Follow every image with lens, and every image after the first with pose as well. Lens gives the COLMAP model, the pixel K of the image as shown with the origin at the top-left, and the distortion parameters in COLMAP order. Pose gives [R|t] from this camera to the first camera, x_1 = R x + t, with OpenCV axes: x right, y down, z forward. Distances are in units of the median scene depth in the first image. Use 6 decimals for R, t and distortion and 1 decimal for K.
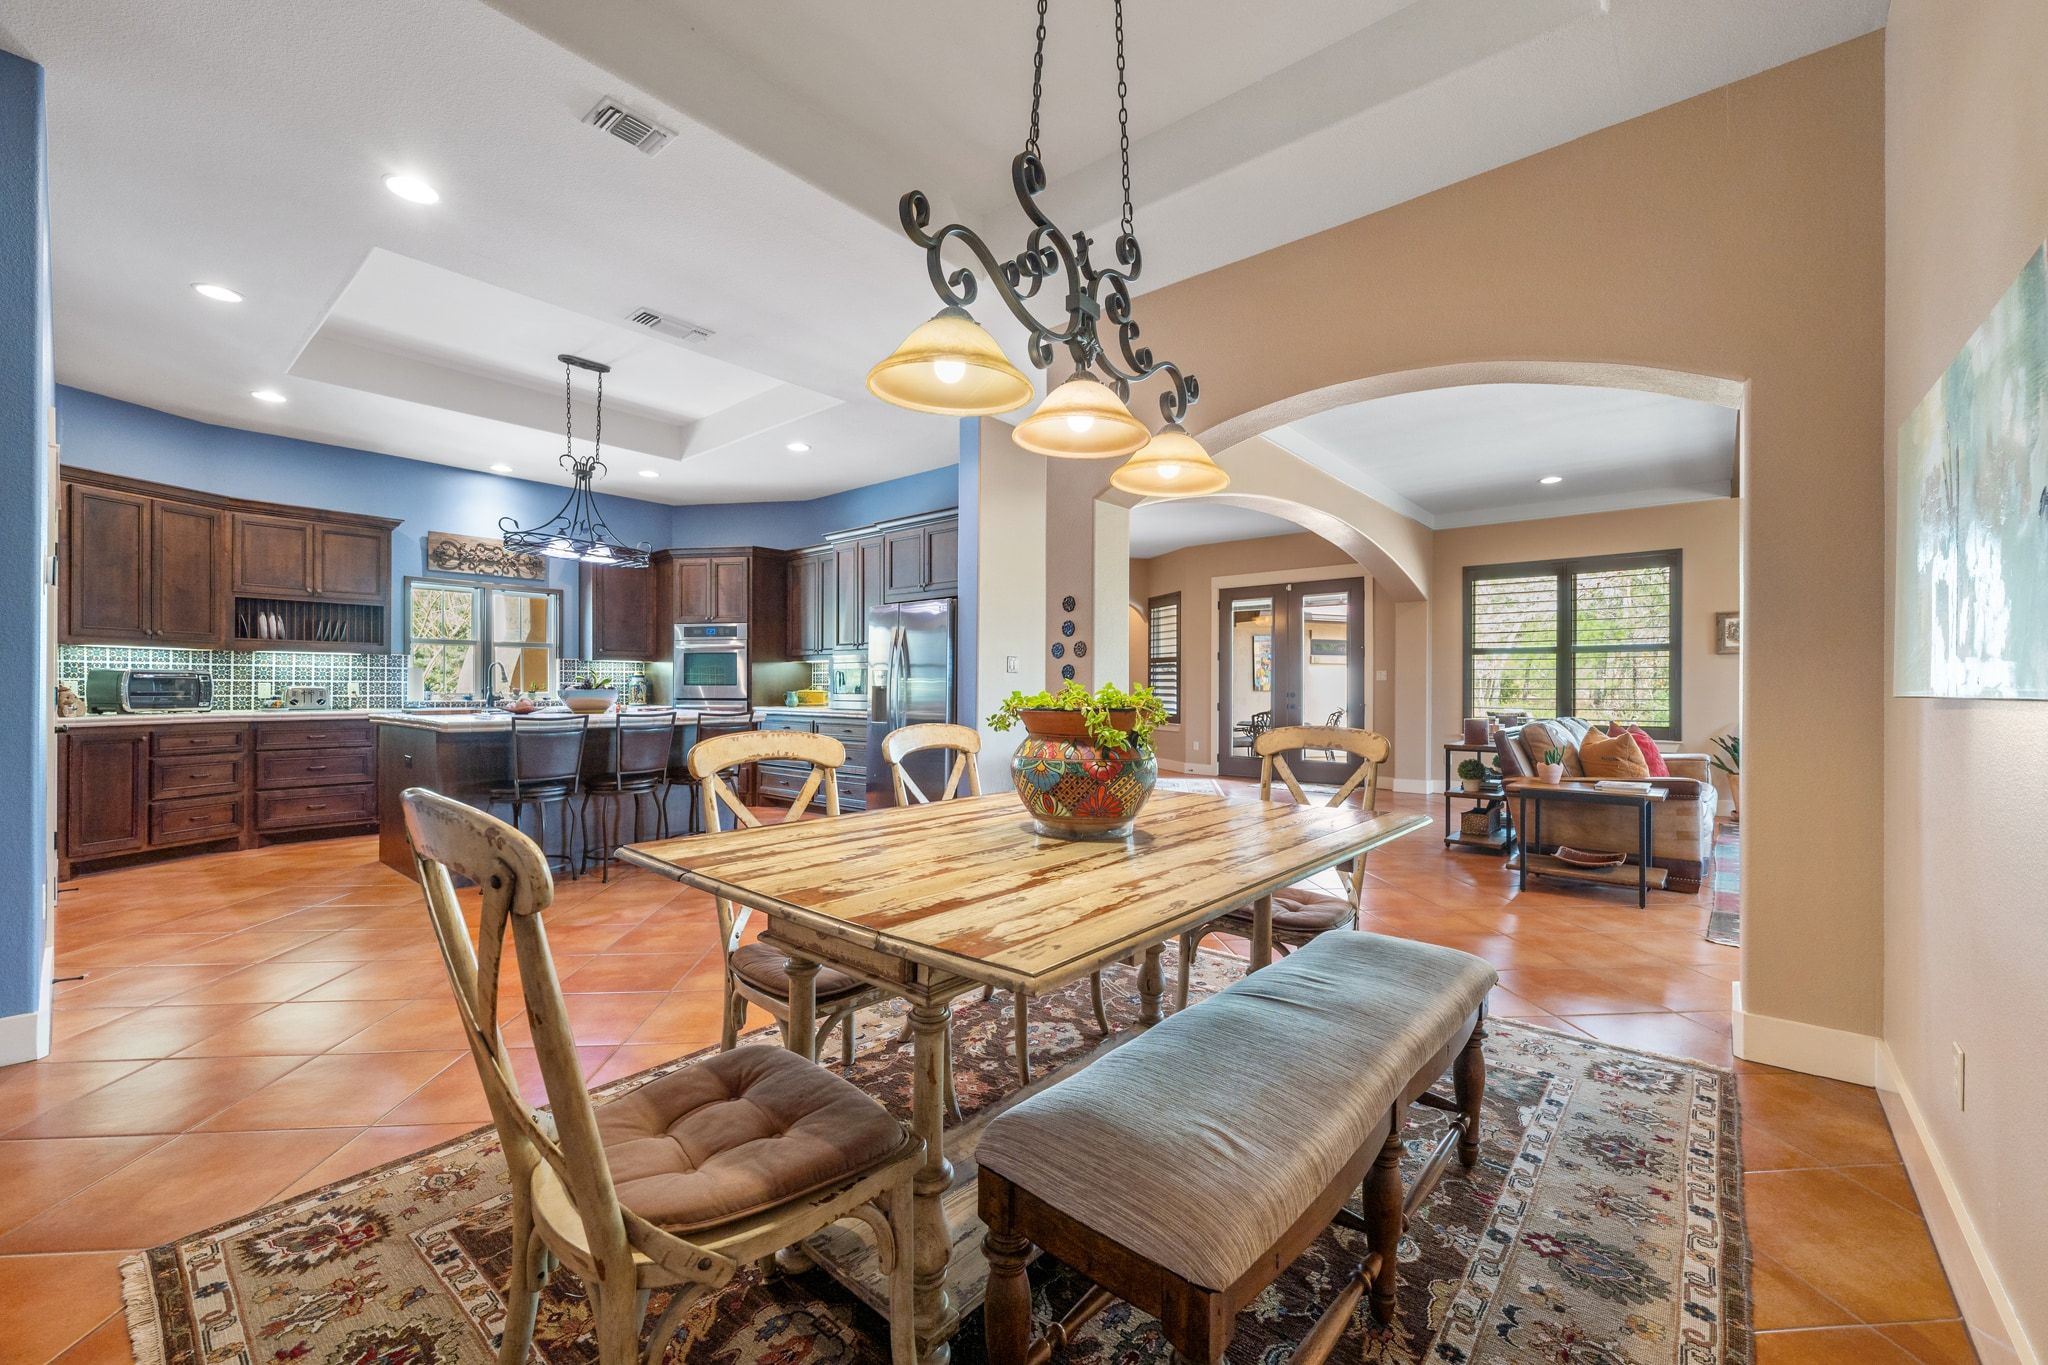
lens RADIAL K [[815.6, 0, 1024.9], [0, 815.6, 687.0], [0, 0, 1]] dist [0.002746, -0.000033]
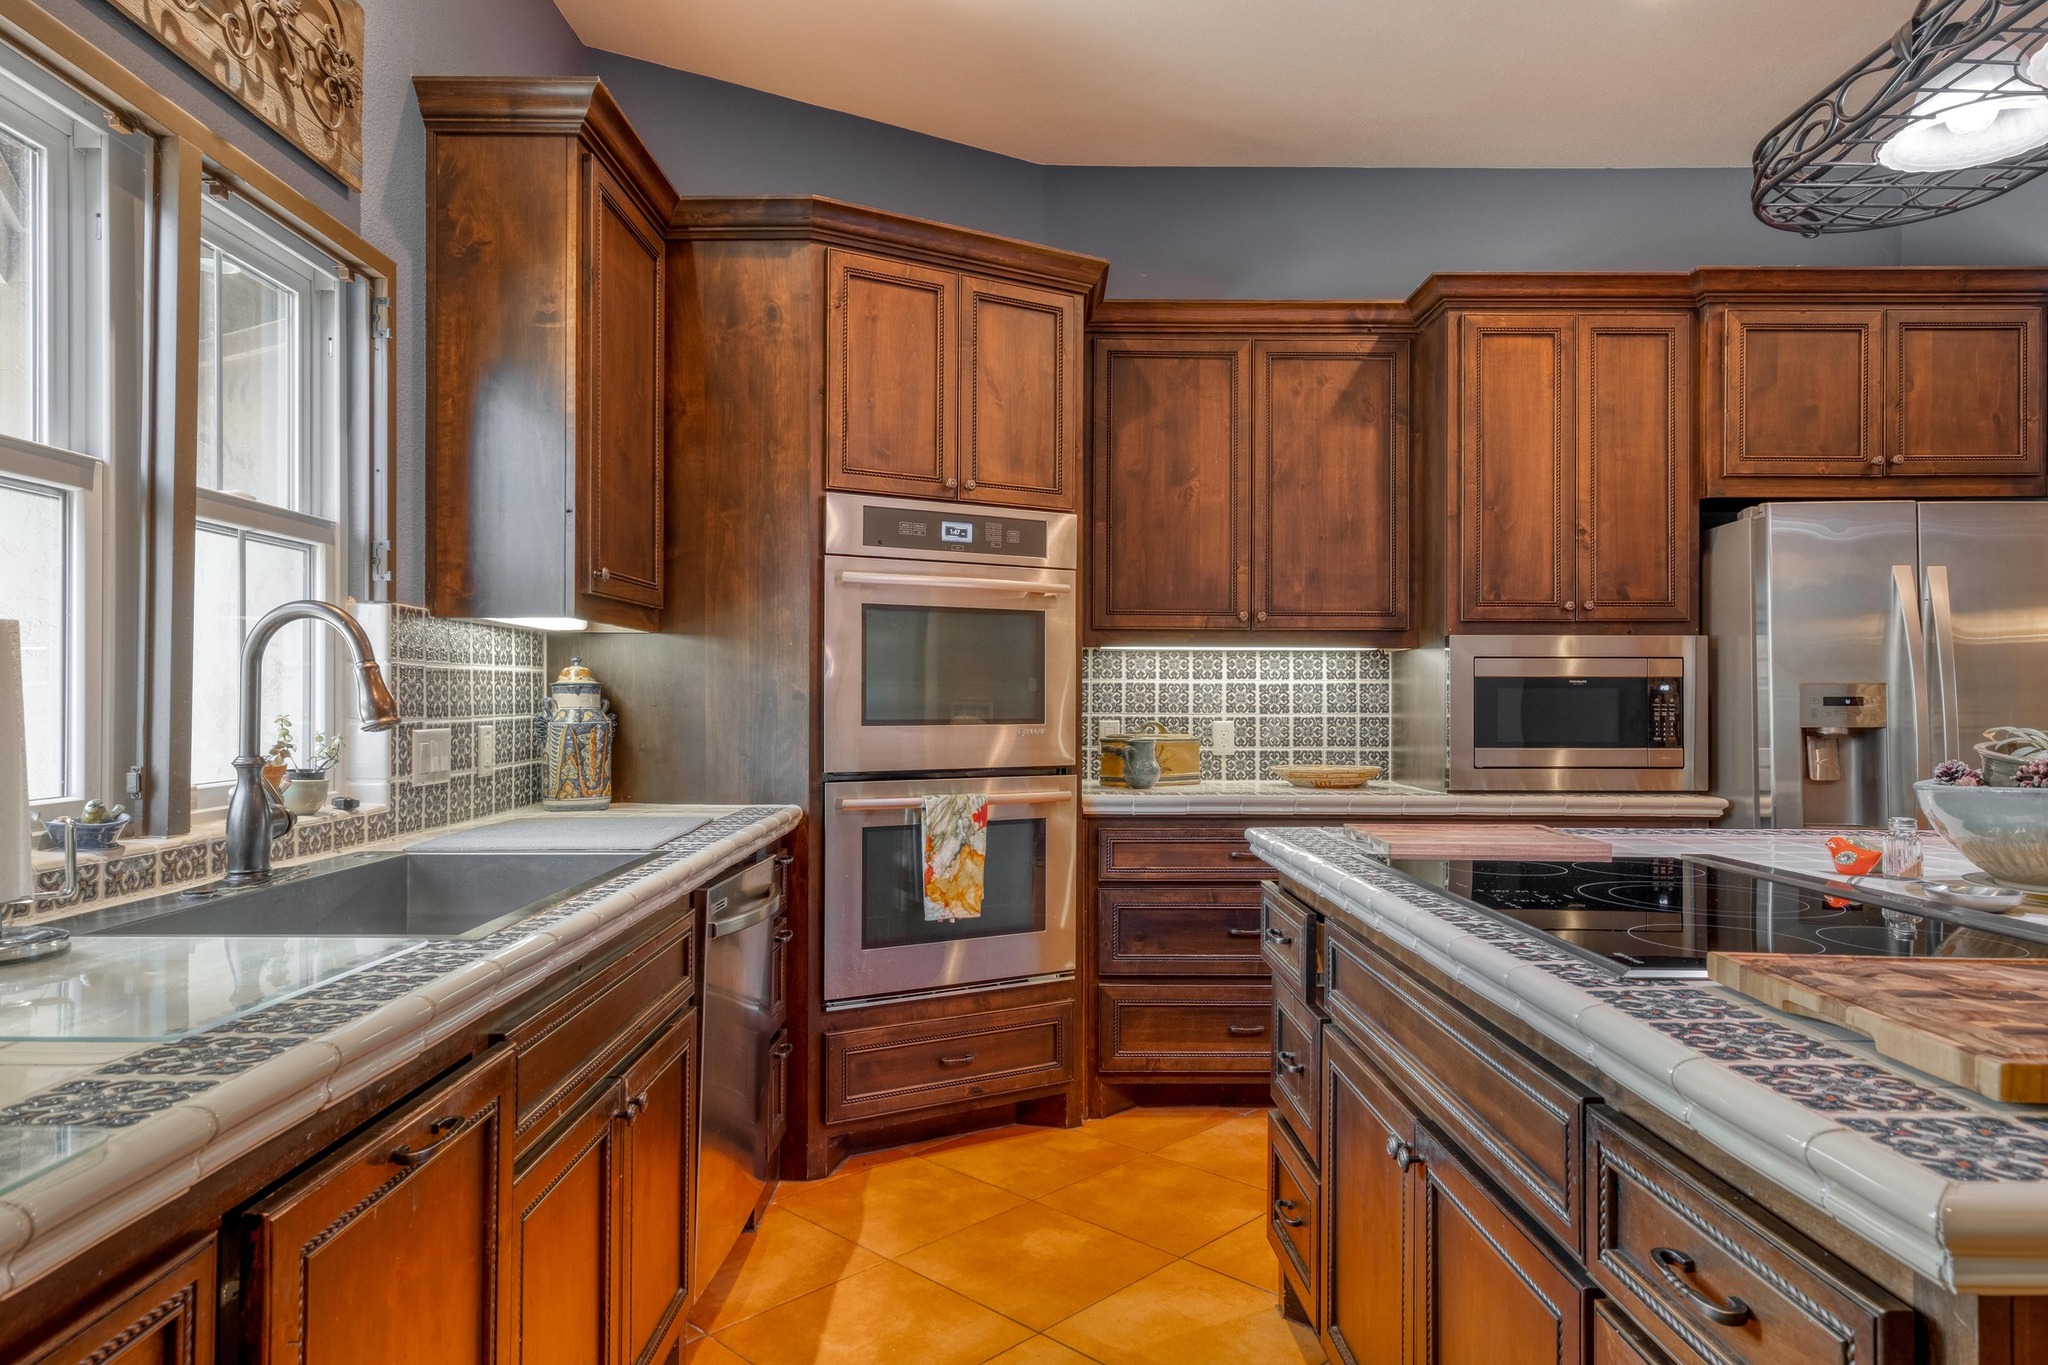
lens RADIAL K [[1242.2, 0, 1022.3], [0, 1242.2, 684.1], [0, 0, 1]] dist [0.004460, 0.004291]
pose [[0.762863, 0.006527, 0.646527, -0.665243], [0.000744, 0.999940, -0.010973, -0.011575], [-0.646560, 0.008852, 0.762812, 0.682853]]
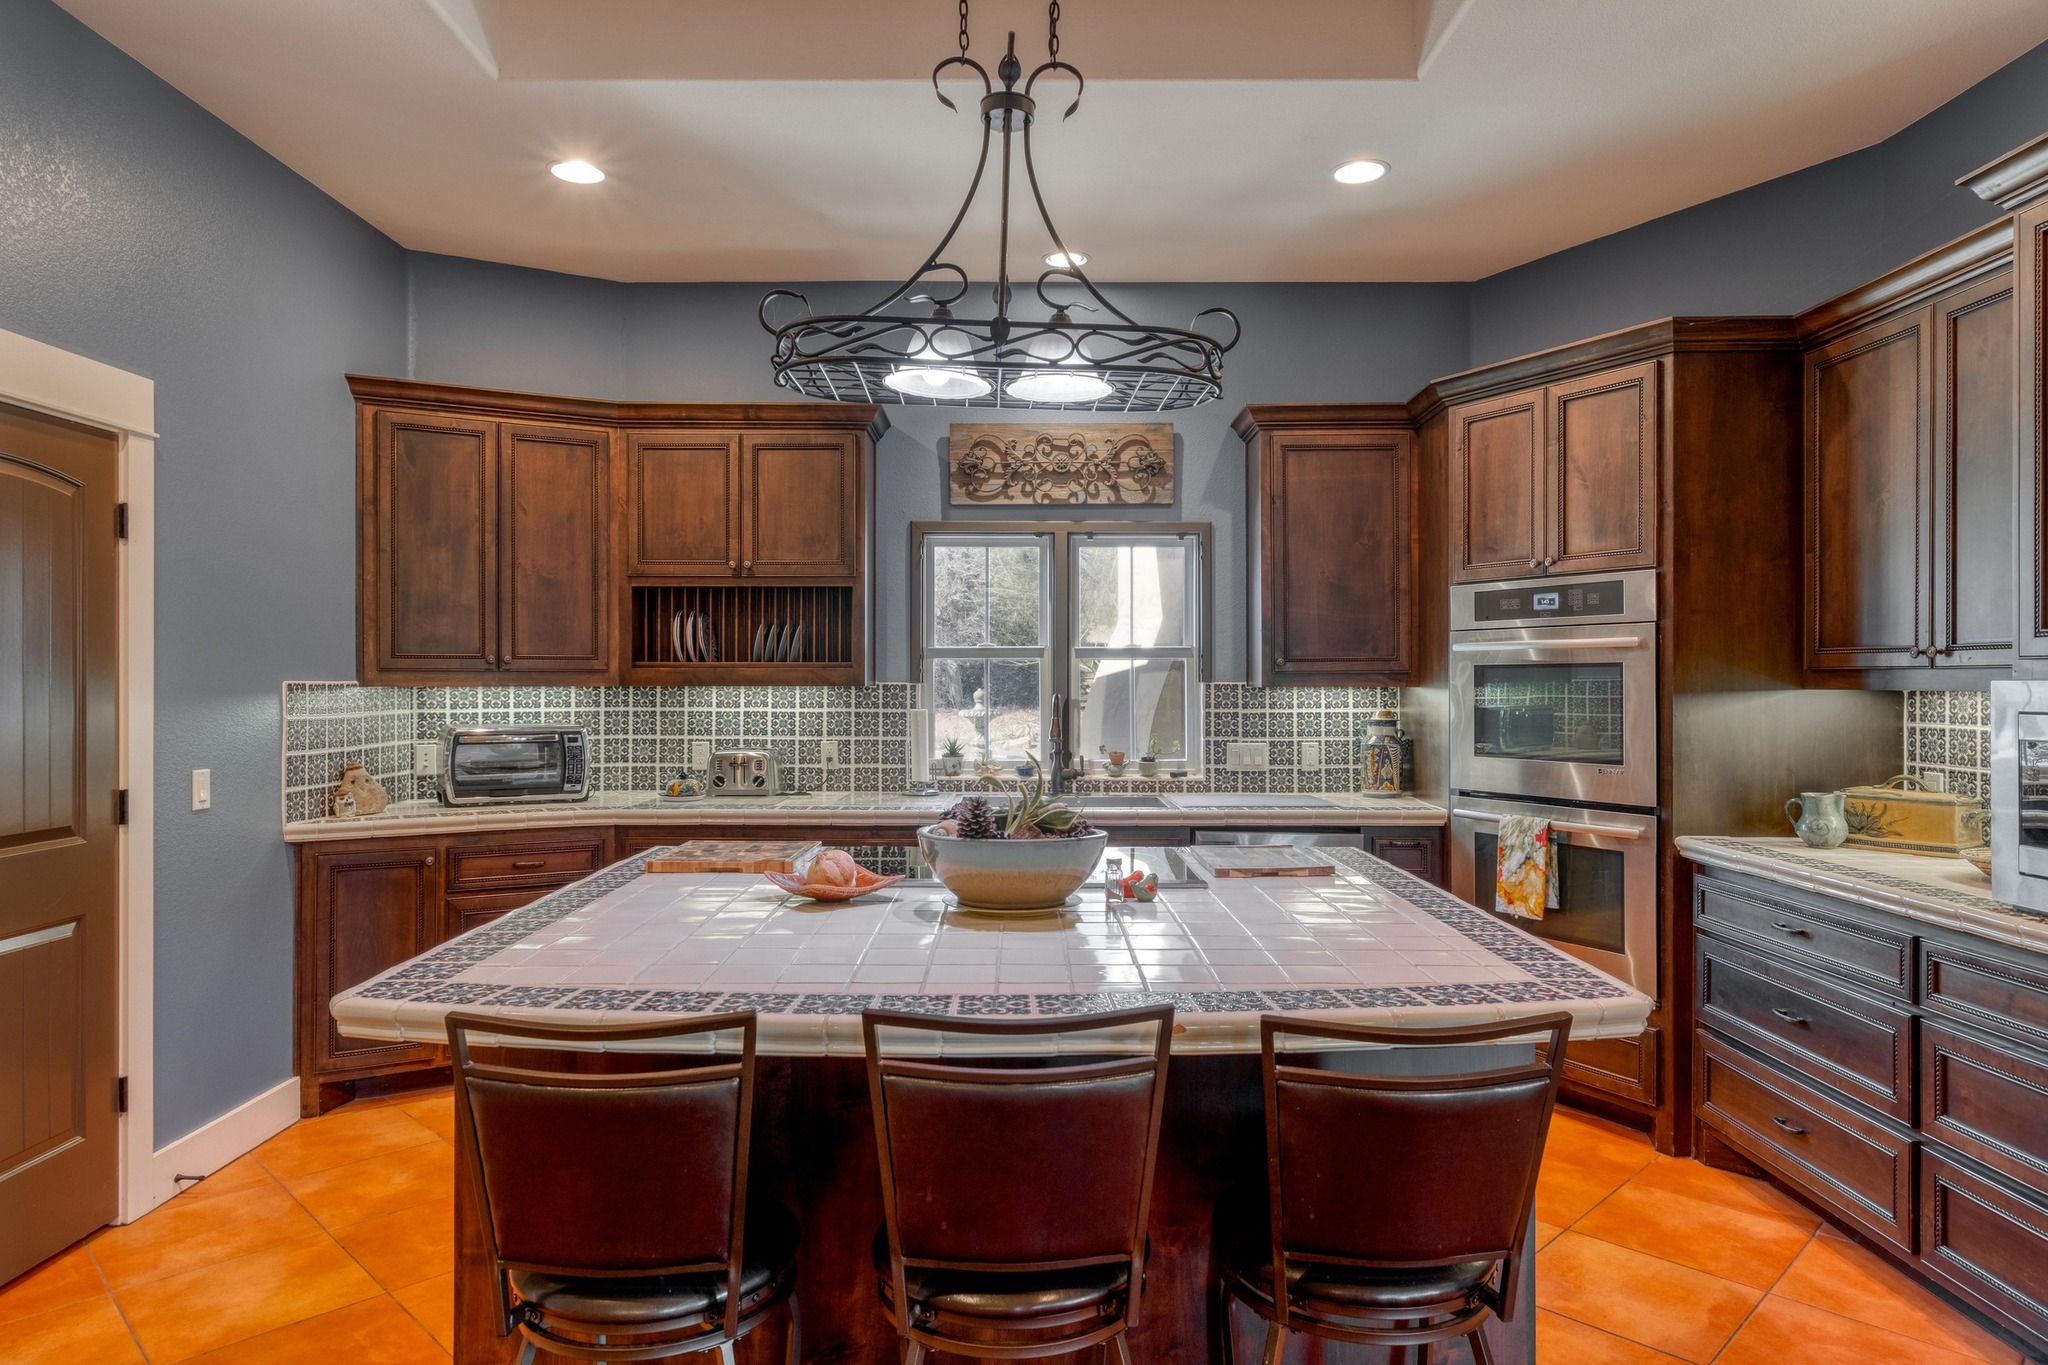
lens RADIAL K [[1242.2, 0, 1014.6], [0, 1242.2, 680.5], [0, 0, 1]] dist [0.004460, 0.004291]
pose [[0.642012, -0.002705, -0.766690, -0.135478], [0.001552, 0.999996, -0.002229, -0.035553], [0.766693, 0.000241, 0.642014, 0.516120]]
